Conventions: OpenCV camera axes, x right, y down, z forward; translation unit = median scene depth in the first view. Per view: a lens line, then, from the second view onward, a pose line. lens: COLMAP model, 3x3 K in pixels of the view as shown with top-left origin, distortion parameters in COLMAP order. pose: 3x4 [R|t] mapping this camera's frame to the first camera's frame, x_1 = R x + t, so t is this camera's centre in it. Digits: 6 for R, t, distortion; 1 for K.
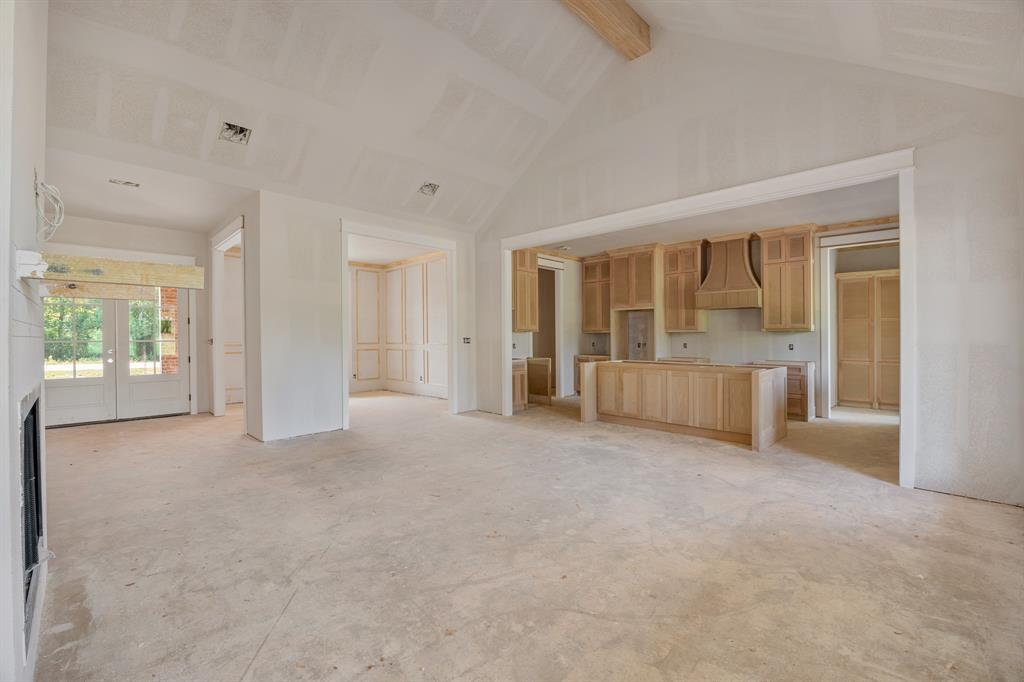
lens RADIAL K [[446.6, 0, 512.0], [0, 446.6, 341.0], [0, 0, 1]] dist [-0.000807, 0.000012]
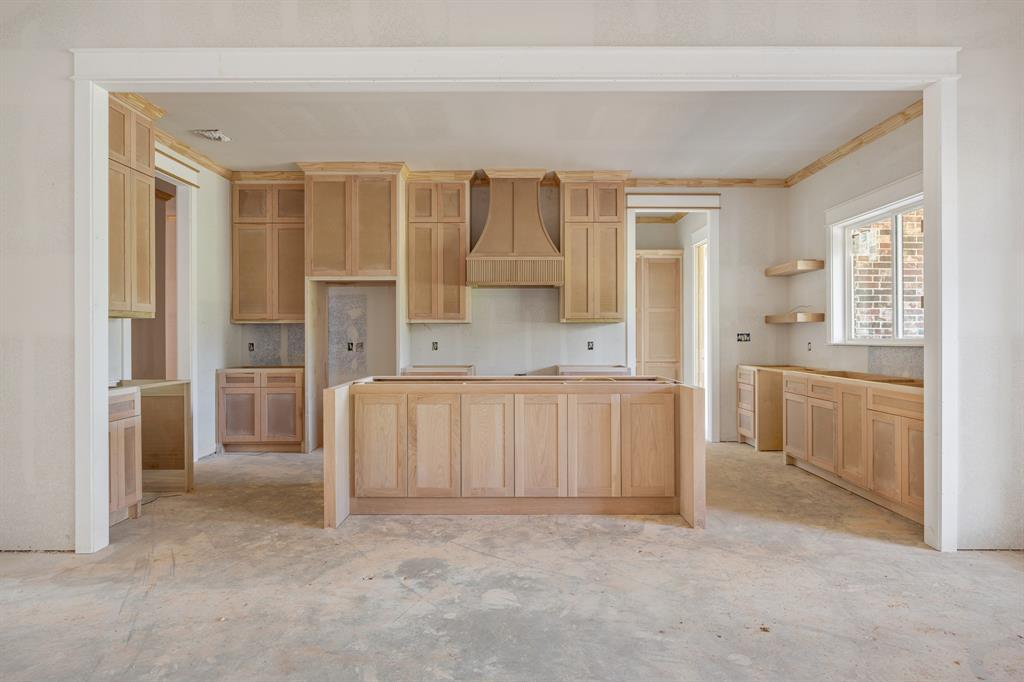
lens RADIAL K [[580.0, 0, 513.0], [0, 580.0, 334.7], [0, 0, 1]] dist [-0.000854, -0.000926]
pose [[0.708373, -0.002139, 0.705835, -0.095013], [0.009308, 0.999937, -0.006311, 0.001101], [-0.705777, 0.011040, 0.708348, 0.410535]]
